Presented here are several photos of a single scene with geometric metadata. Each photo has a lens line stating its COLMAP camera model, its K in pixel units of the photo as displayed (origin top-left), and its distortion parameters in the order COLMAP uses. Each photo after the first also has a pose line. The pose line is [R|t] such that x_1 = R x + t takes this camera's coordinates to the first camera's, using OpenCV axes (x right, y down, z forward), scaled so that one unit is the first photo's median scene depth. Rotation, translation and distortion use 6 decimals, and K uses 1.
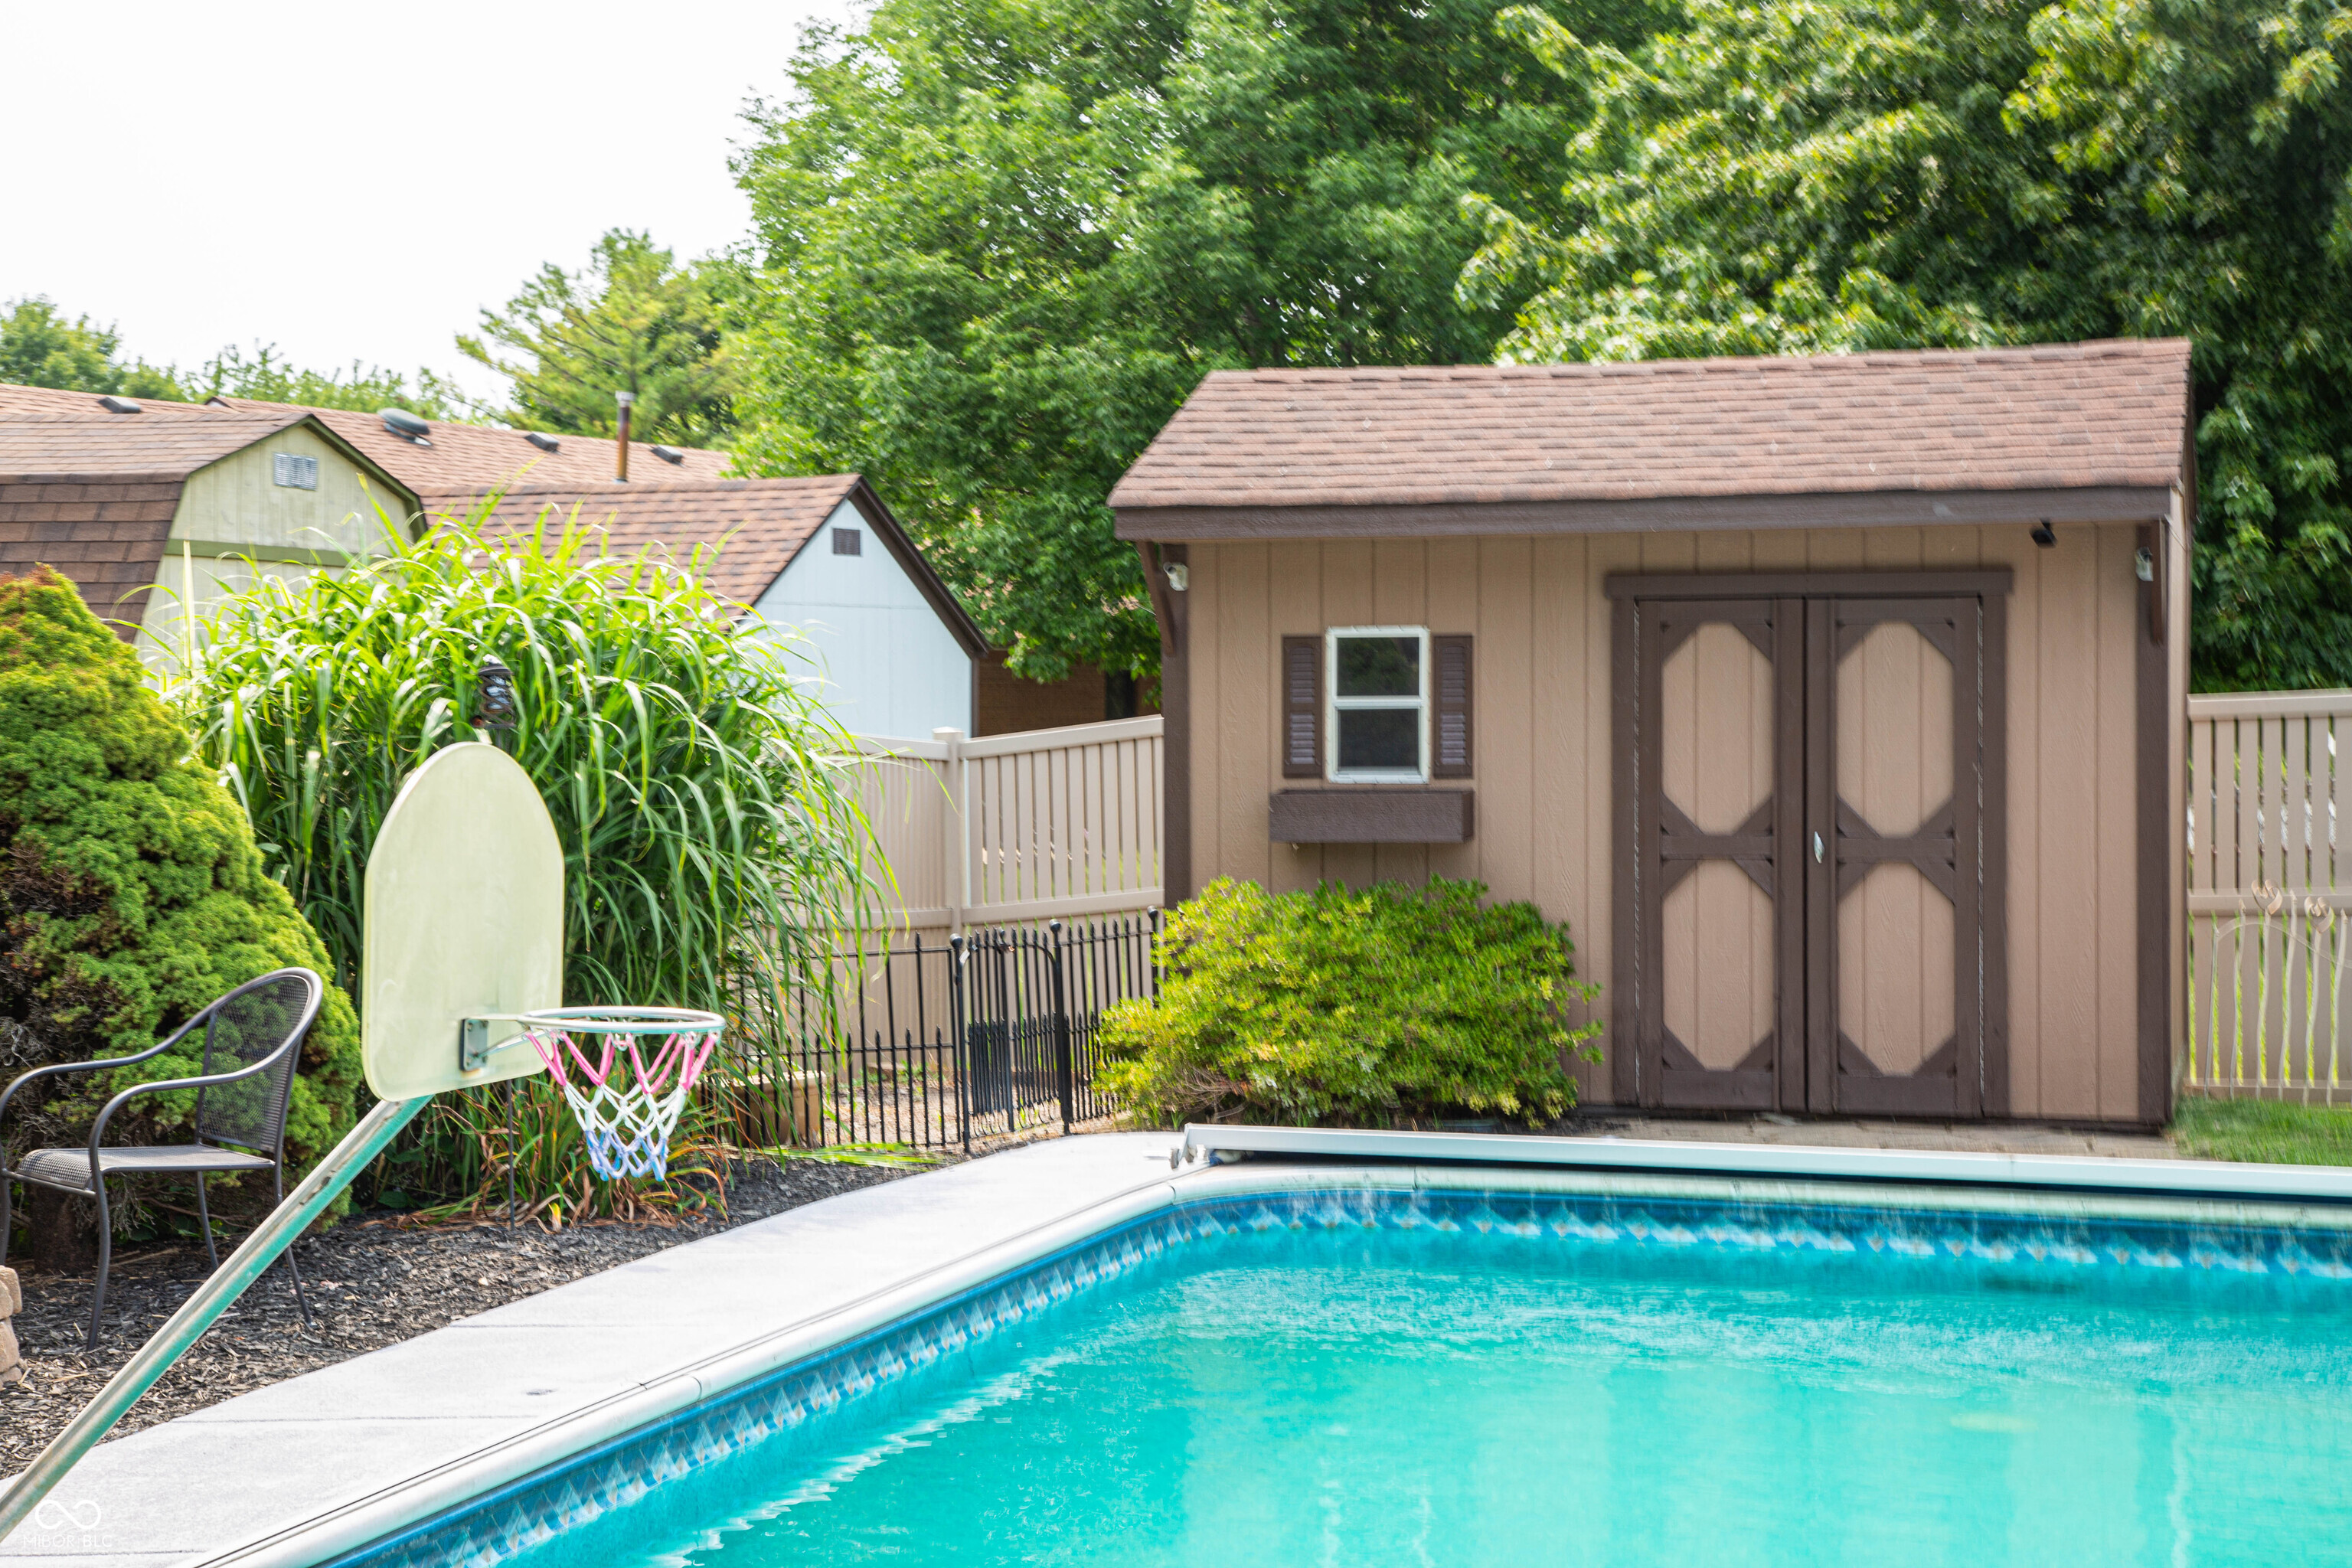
lens RADIAL K [[4116.7, 0, 1176.0], [0, 4116.7, 784.0], [0, 0, 1]] dist [0.334942, -0.052221]
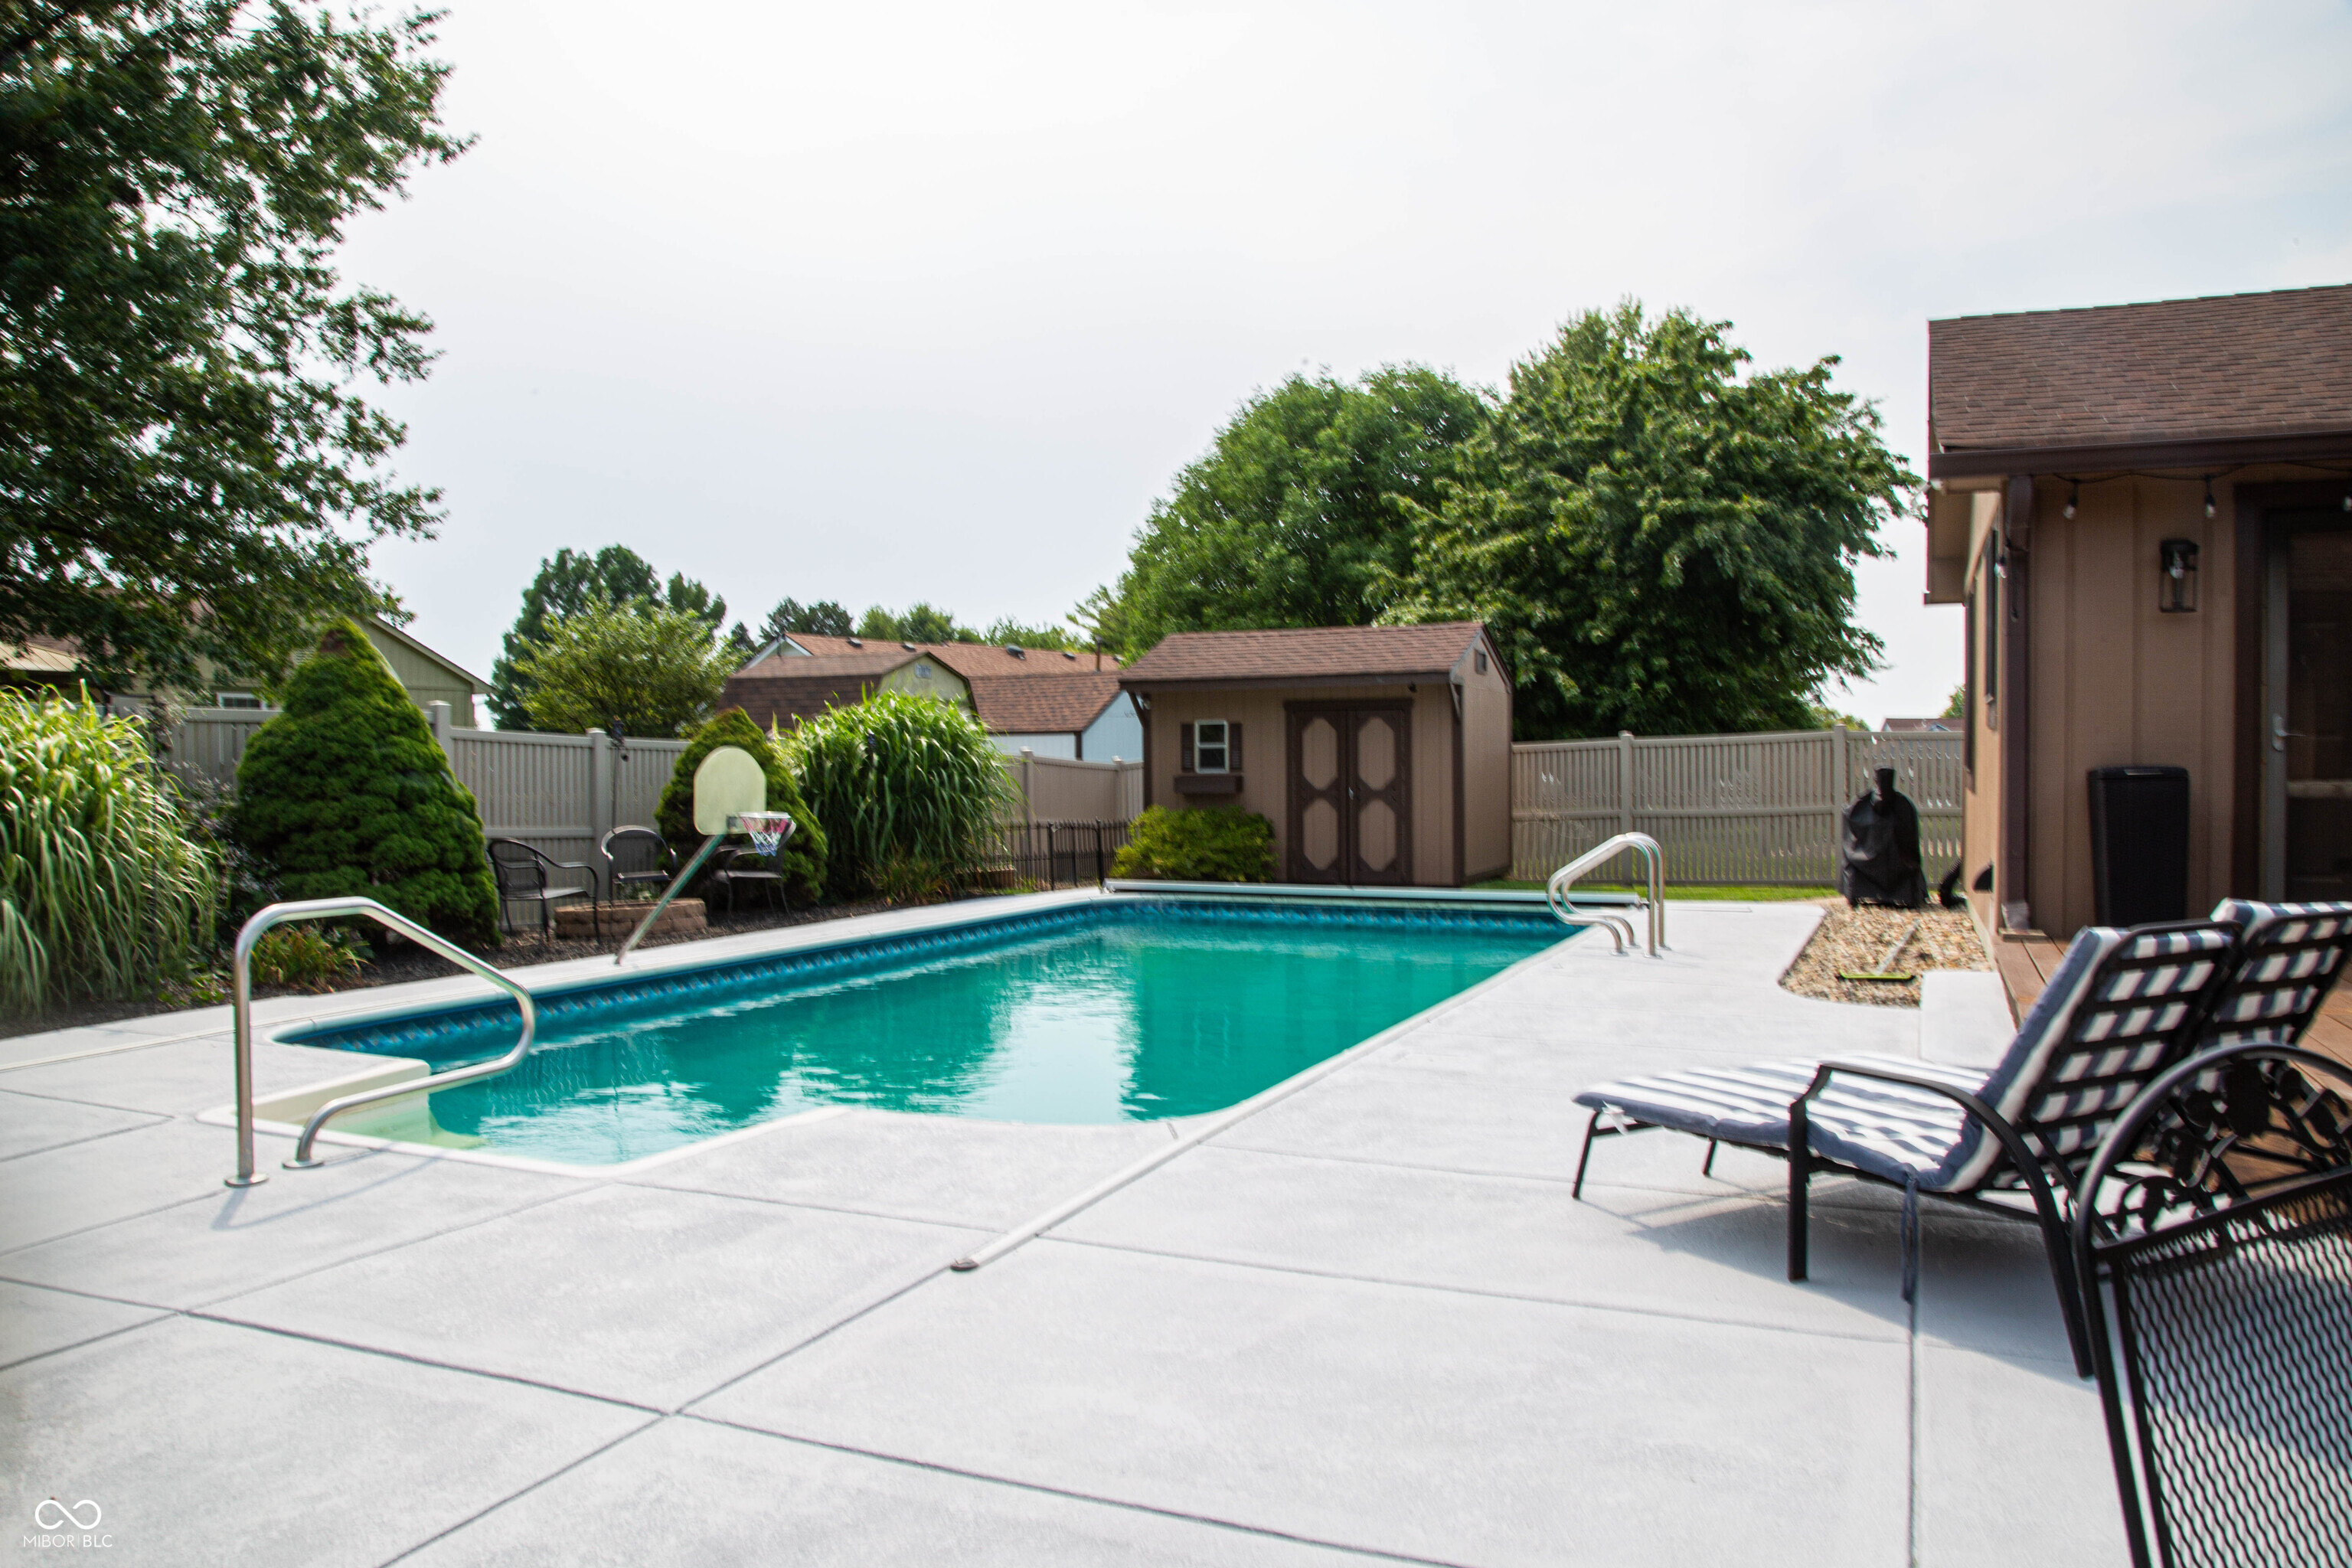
lens RADIAL K [[1673.0, 0, 1176.0], [0, 1673.0, 784.0], [0, 0, 1]] dist [-0.108695, 0.000346]
pose [[0.992900, -0.003217, -0.118905, 0.166886], [0.002913, 0.999992, -0.002730, 0.010976], [0.118913, 0.002364, 0.992902, -0.195247]]
